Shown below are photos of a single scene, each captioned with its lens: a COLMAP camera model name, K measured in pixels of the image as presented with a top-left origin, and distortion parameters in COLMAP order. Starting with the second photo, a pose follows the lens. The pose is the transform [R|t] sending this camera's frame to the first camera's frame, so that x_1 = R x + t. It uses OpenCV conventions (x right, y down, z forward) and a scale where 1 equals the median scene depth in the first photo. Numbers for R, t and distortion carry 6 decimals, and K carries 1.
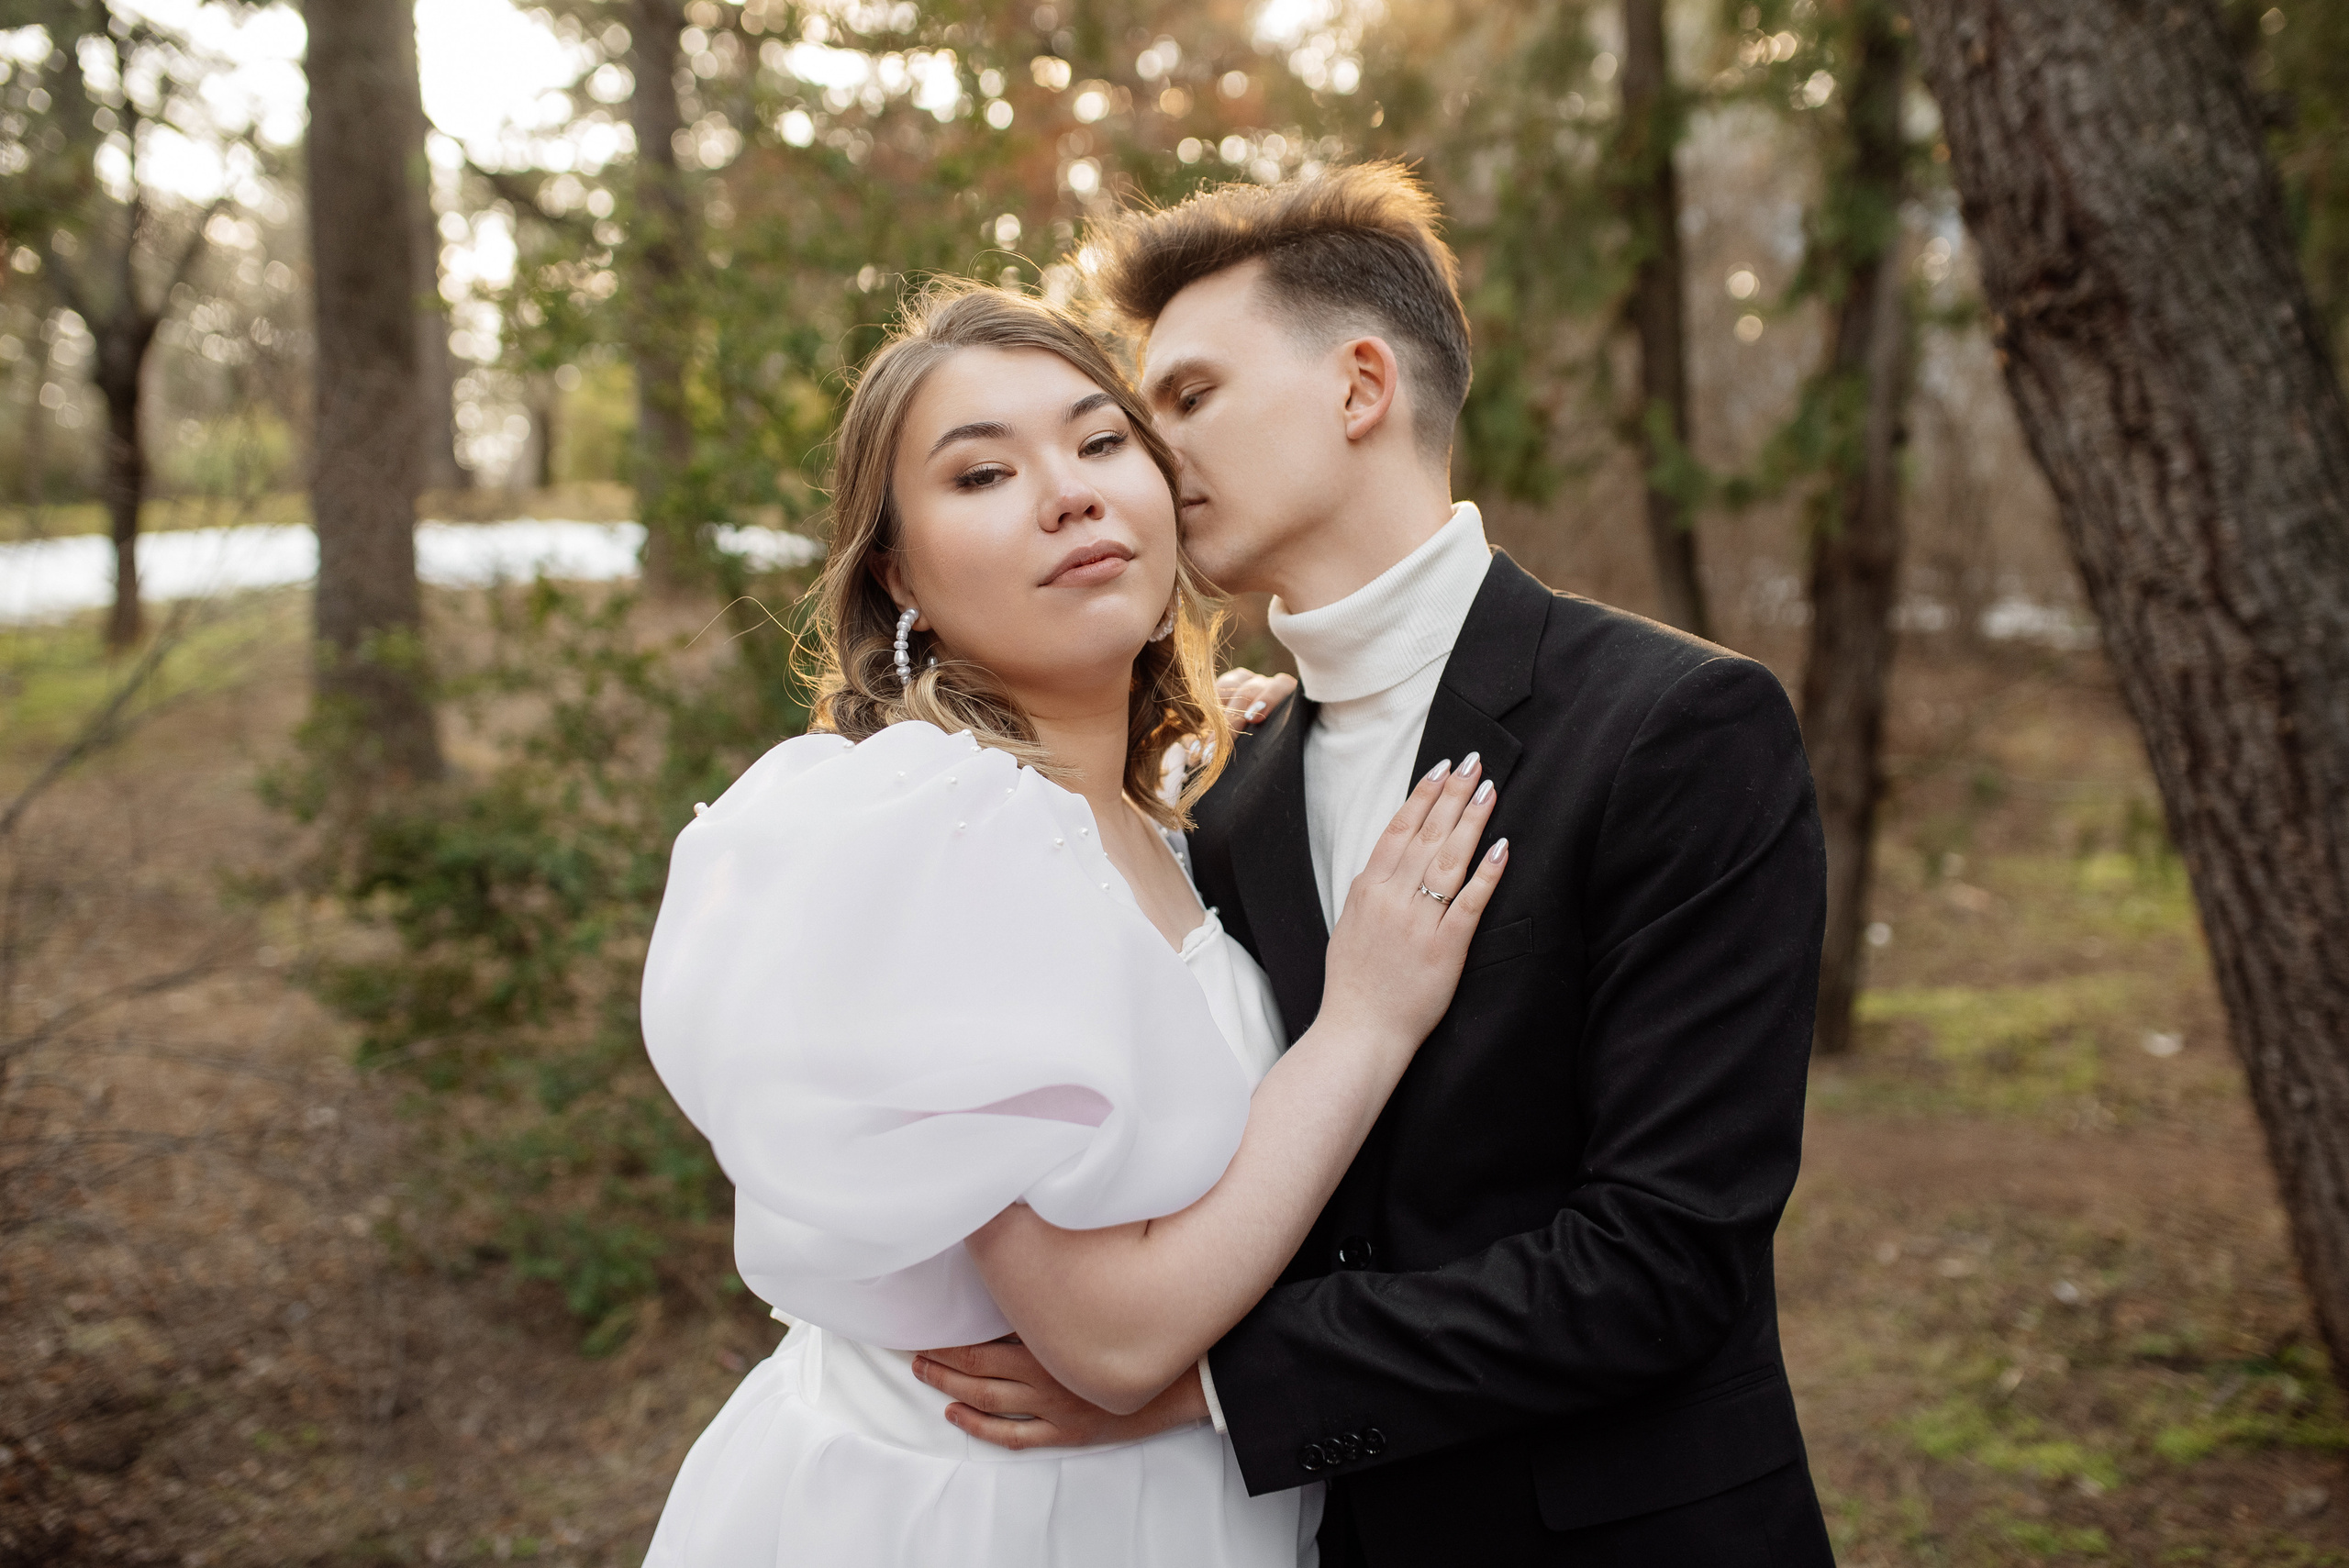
lens RADIAL K [[2348.1, 0, 1174.5], [0, 2348.1, 784.0], [0, 0, 1]] dist [-0.008851, -0.034160]
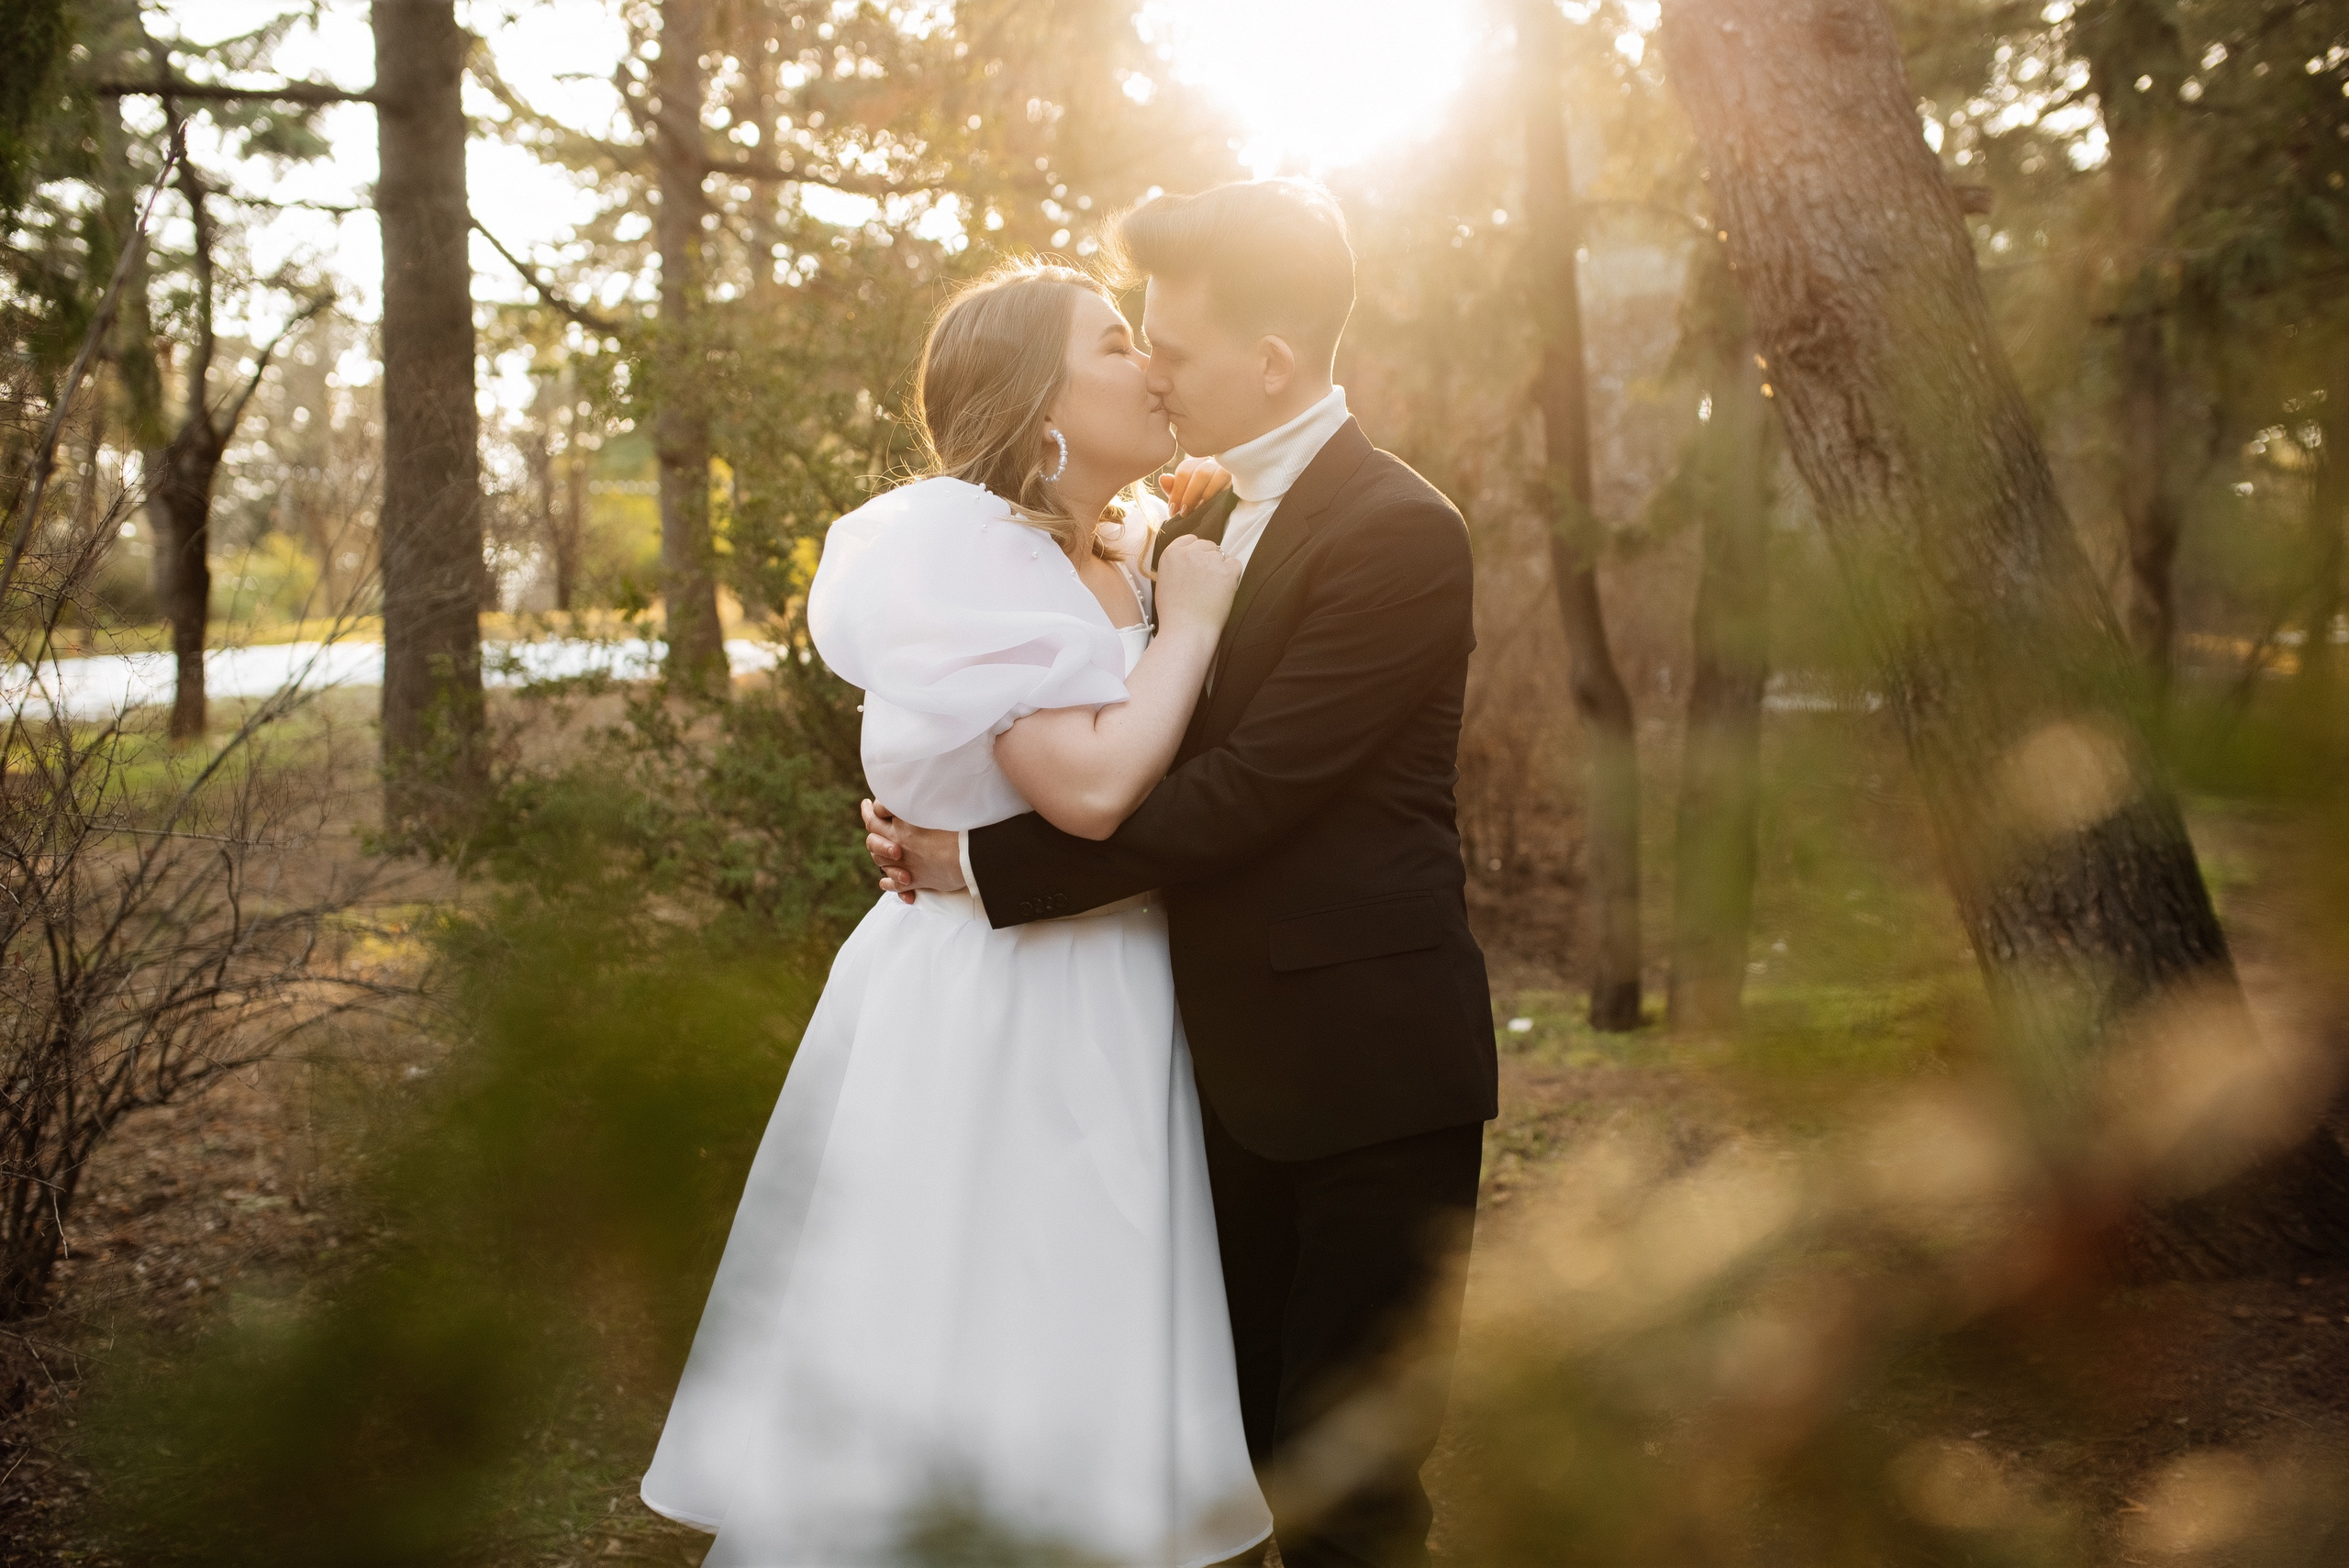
lens RADIAL K [[2233.2, 0, 1174.5], [0, 2233.2, 784.0], [0, 0, 1]] dist [-0.074593, 0.114154]
pose [[0.999941, -0.009462, 0.005279, 0.016311], [0.009669, 0.999124, -0.040724, 0.087819], [-0.004889, 0.040772, 0.999157, -0.229666]]
